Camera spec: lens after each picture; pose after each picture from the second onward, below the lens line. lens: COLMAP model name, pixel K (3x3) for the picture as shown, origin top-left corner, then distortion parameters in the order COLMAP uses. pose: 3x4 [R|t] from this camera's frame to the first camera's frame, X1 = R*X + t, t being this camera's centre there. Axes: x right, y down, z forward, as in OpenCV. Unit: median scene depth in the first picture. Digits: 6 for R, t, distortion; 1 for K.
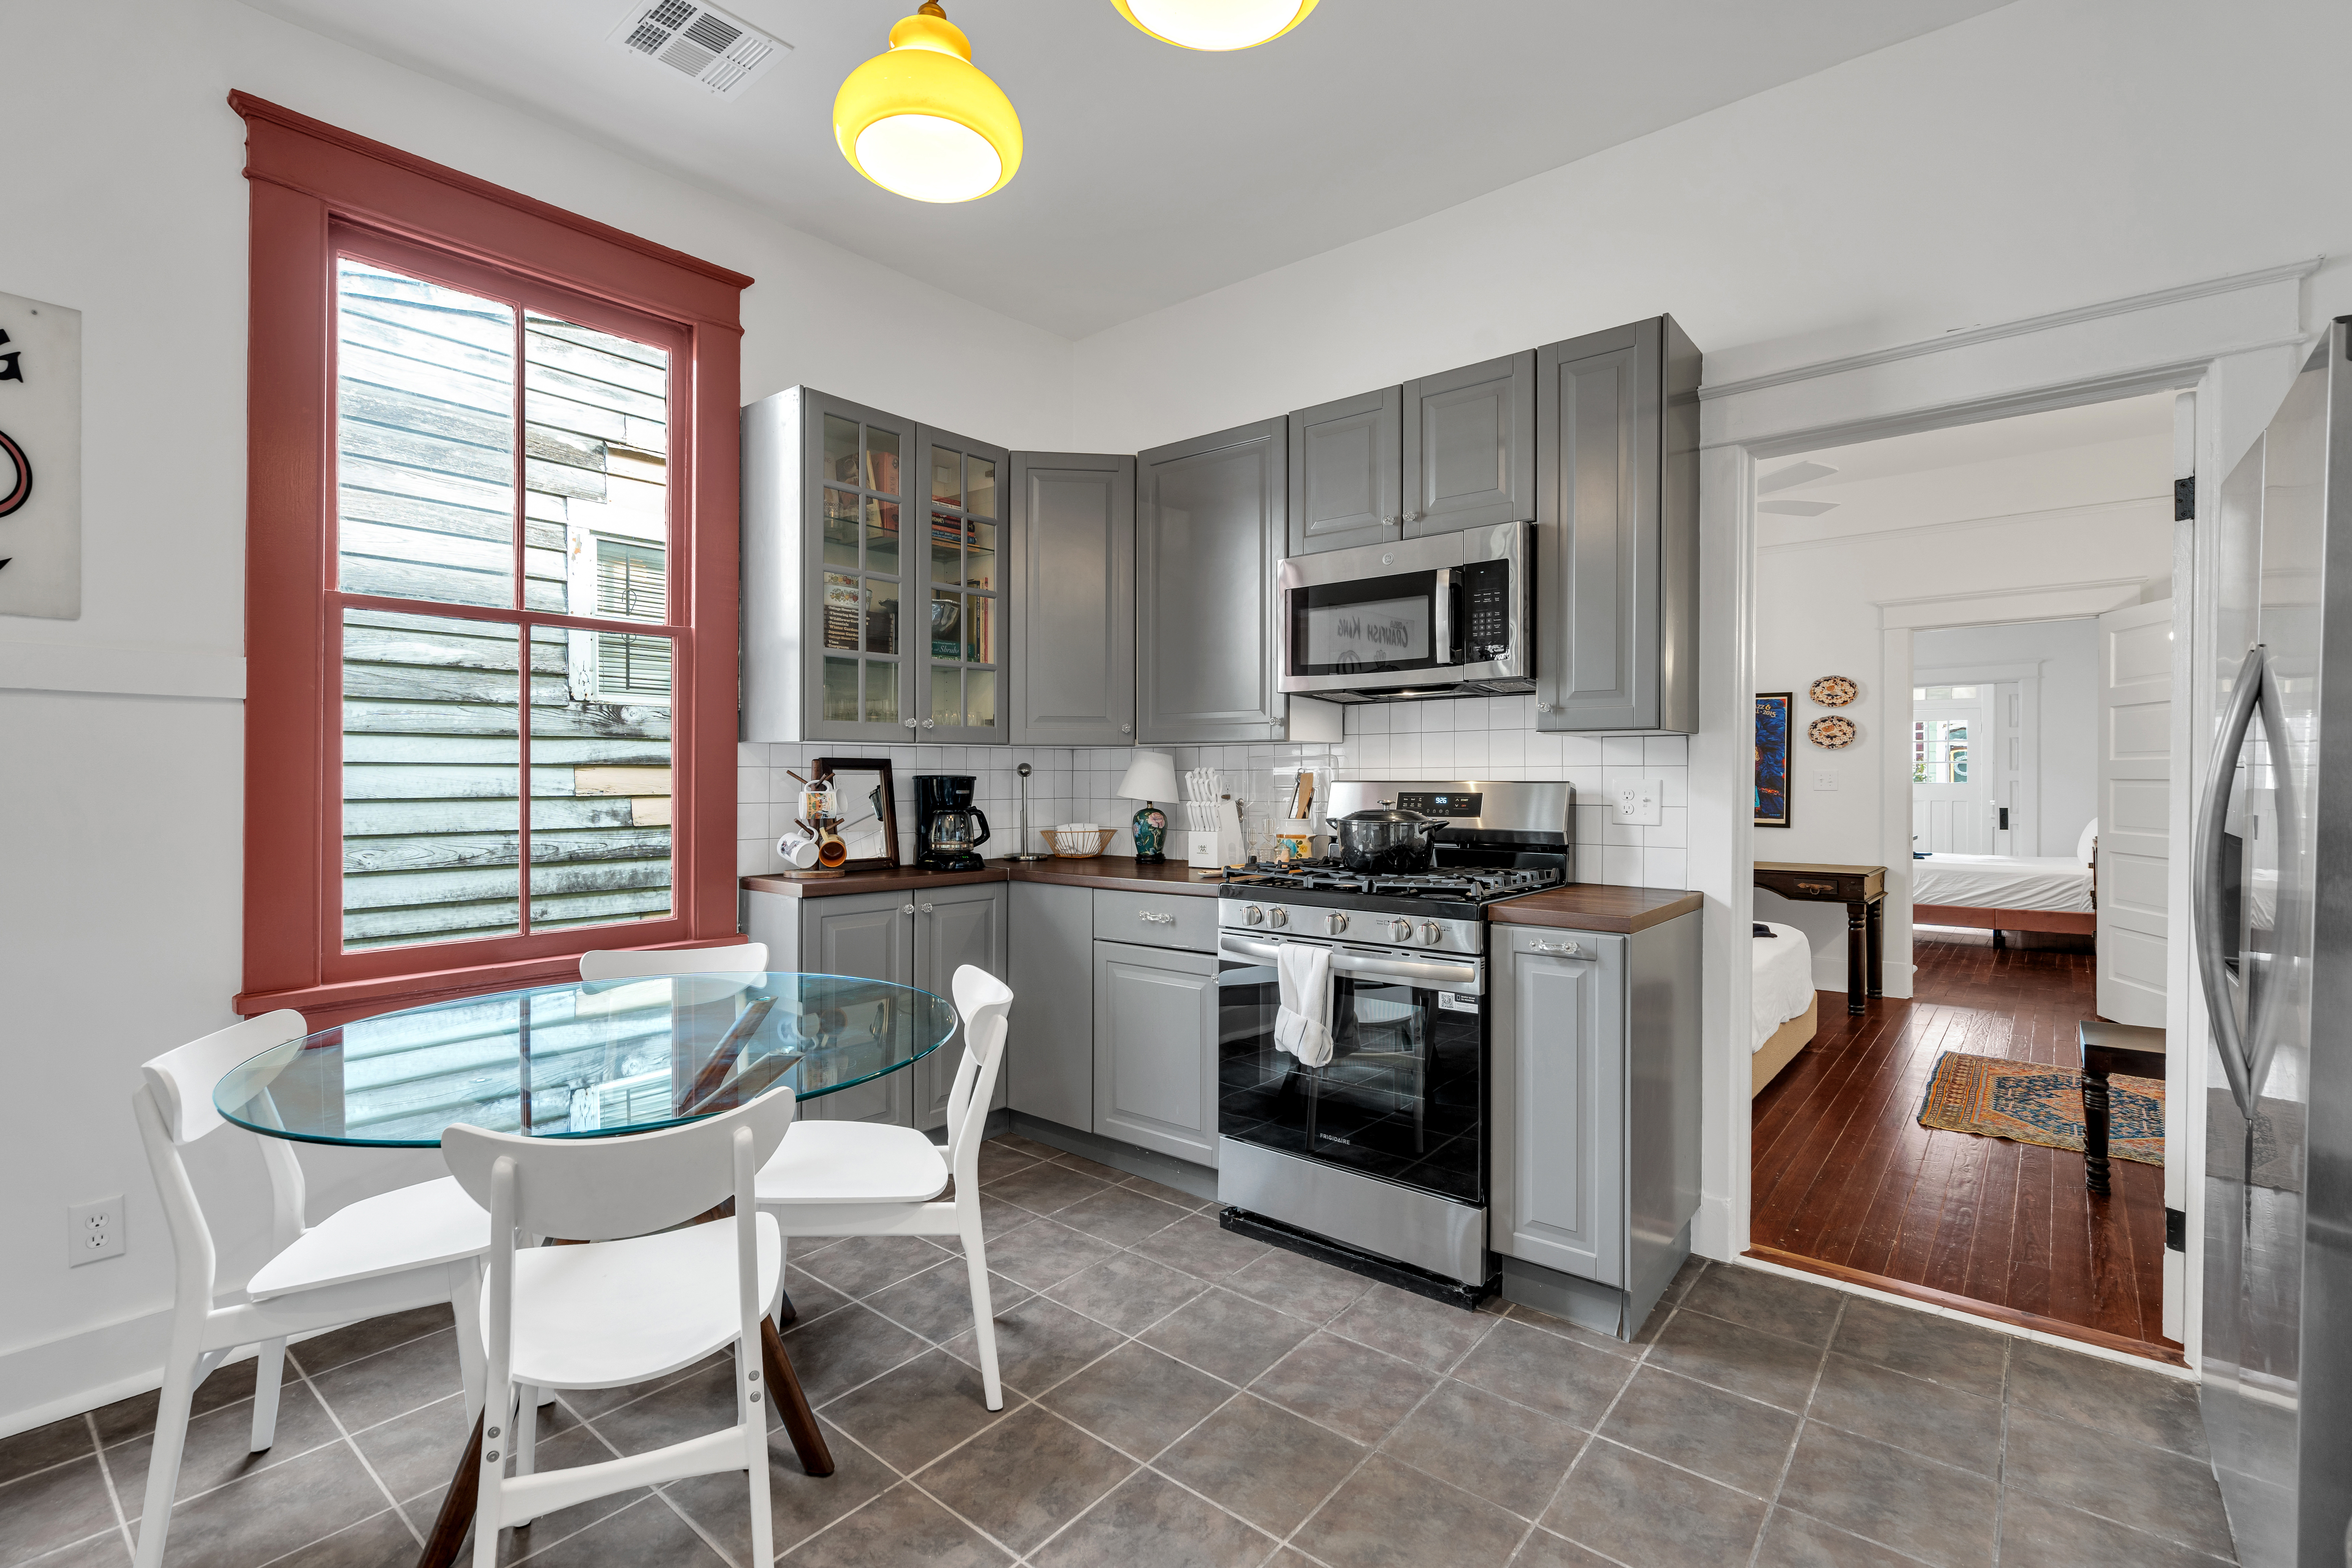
lens RADIAL K [[1063.5, 0, 1176.0], [0, 1063.5, 784.0], [0, 0, 1]] dist [0.001258, 0.000058]
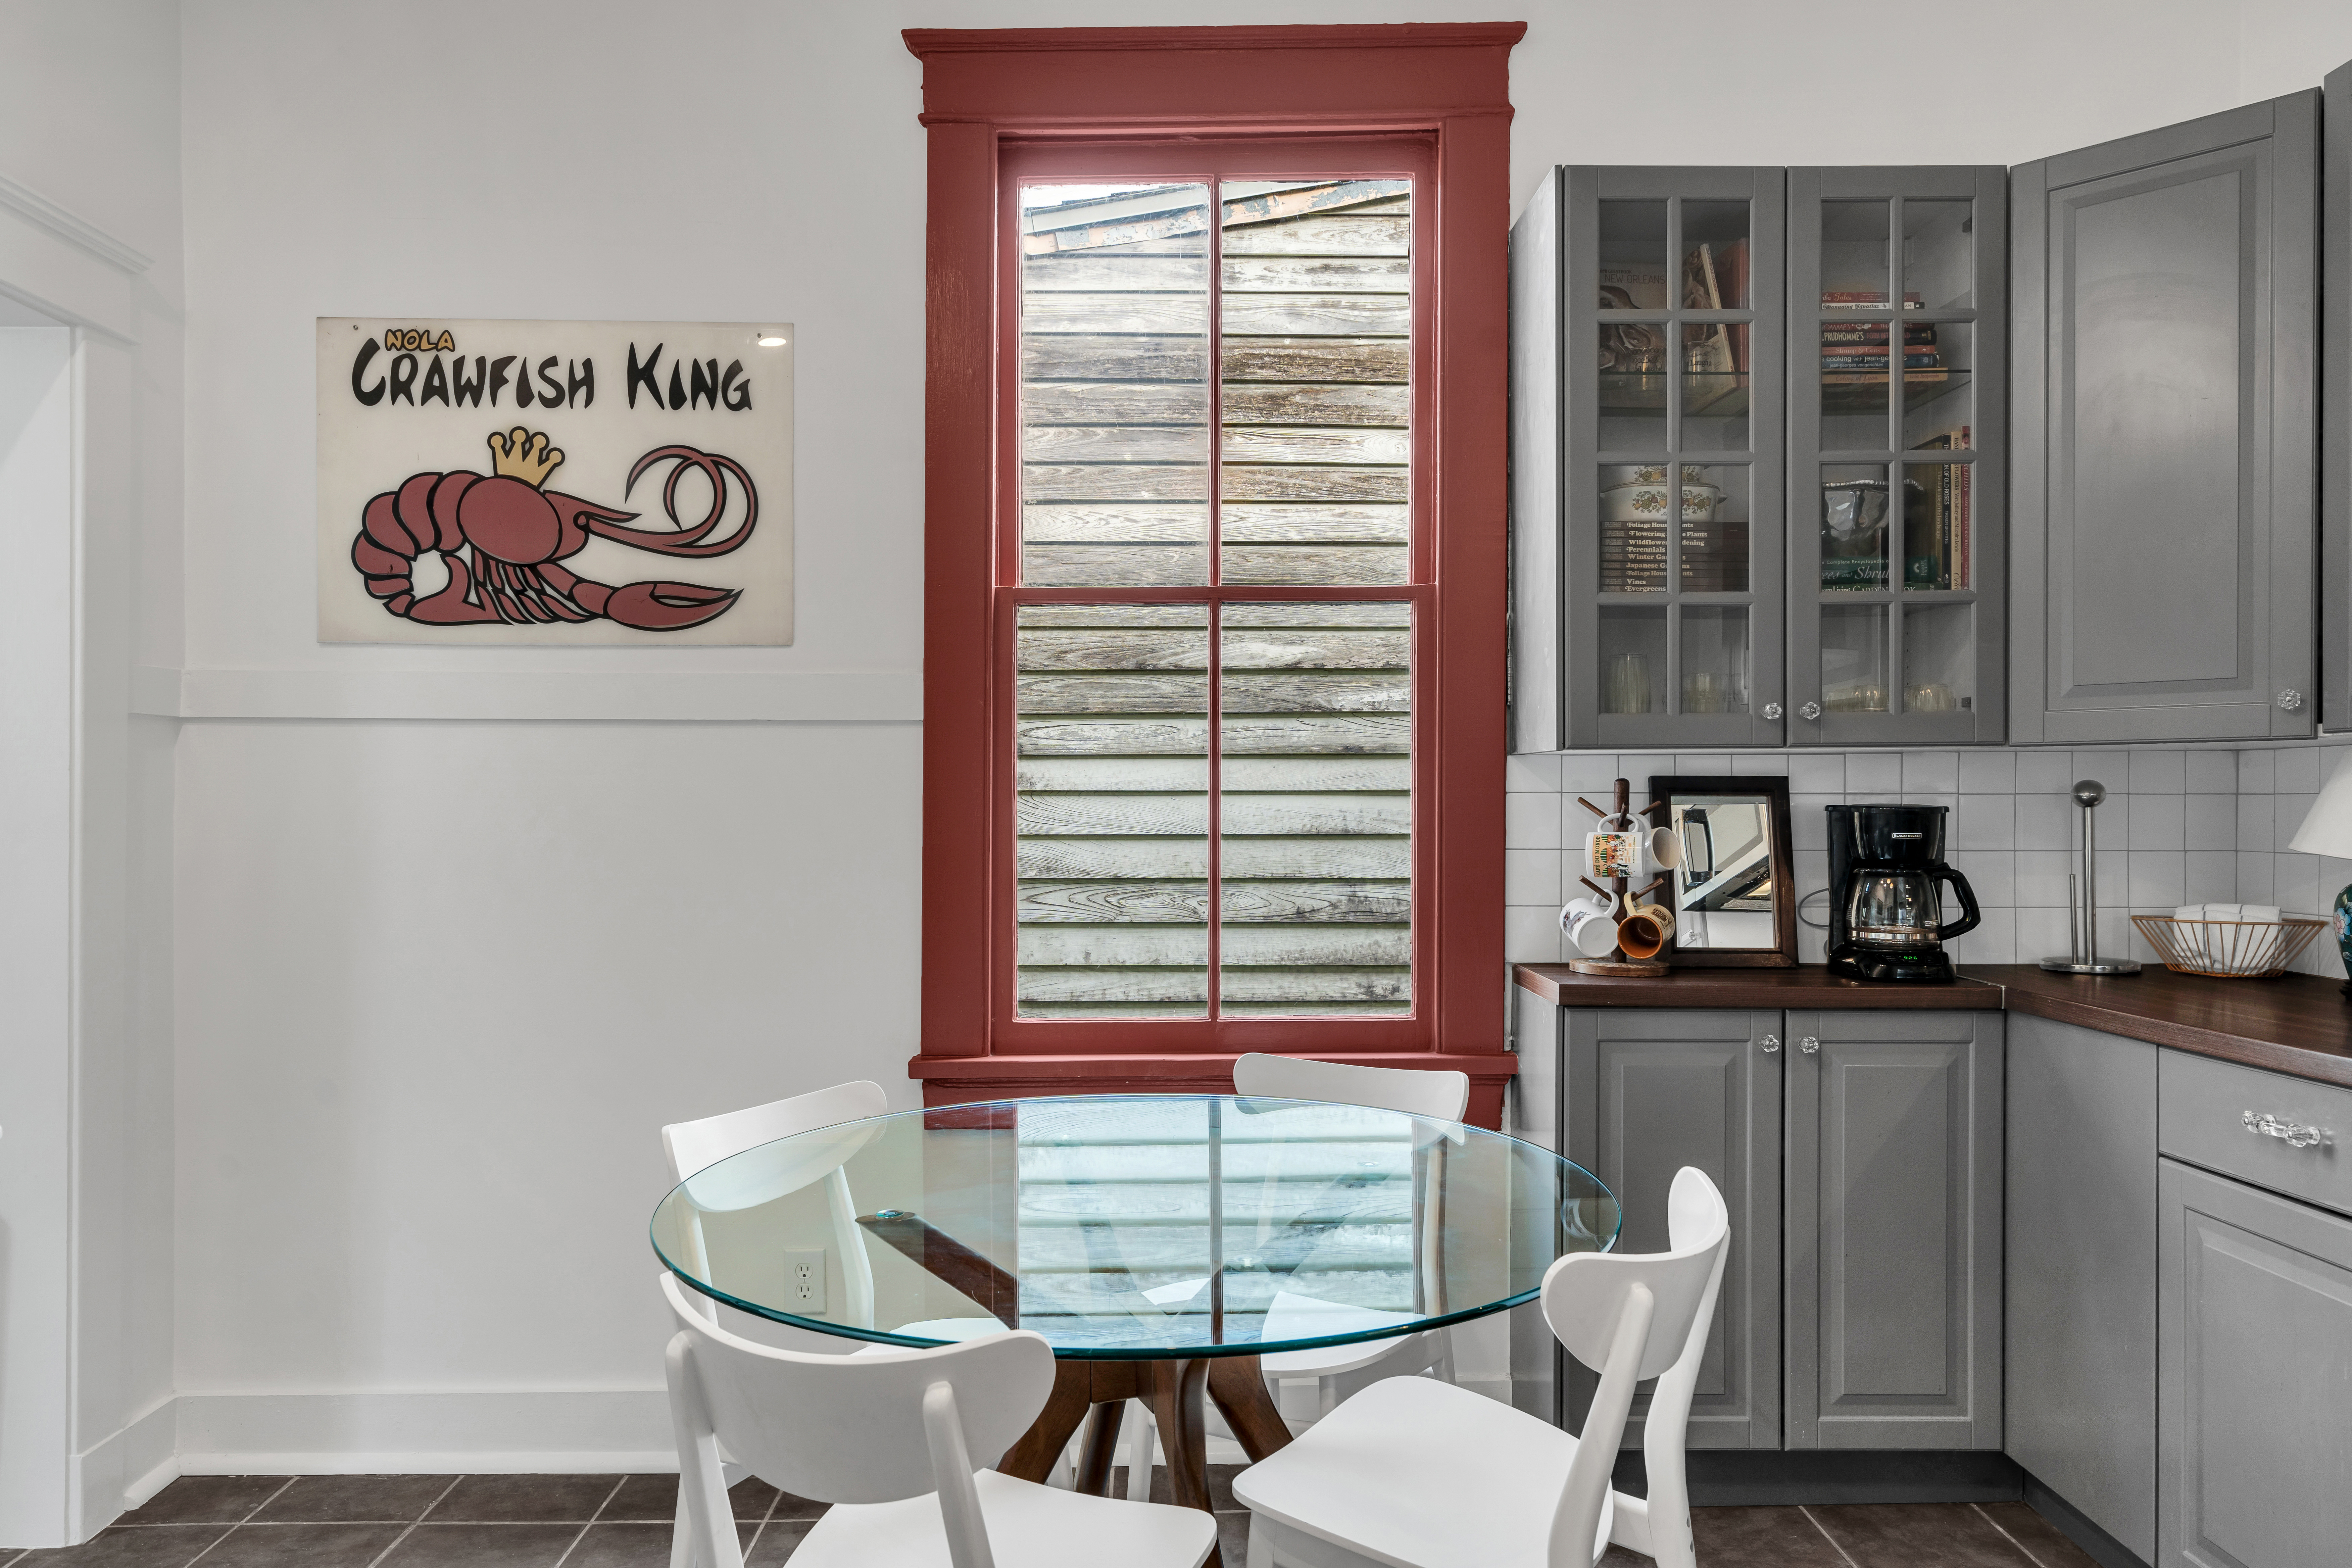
lens RADIAL K [[1525.9, 0, 1171.9], [0, 1525.9, 819.3], [0, 0, 1]] dist [0.006938, -0.001308]
pose [[0.645240, 0.005082, -0.763963, 0.161892], [-0.003936, 0.999987, 0.003327, -0.002249], [0.763970, 0.000860, 0.645251, 0.245341]]
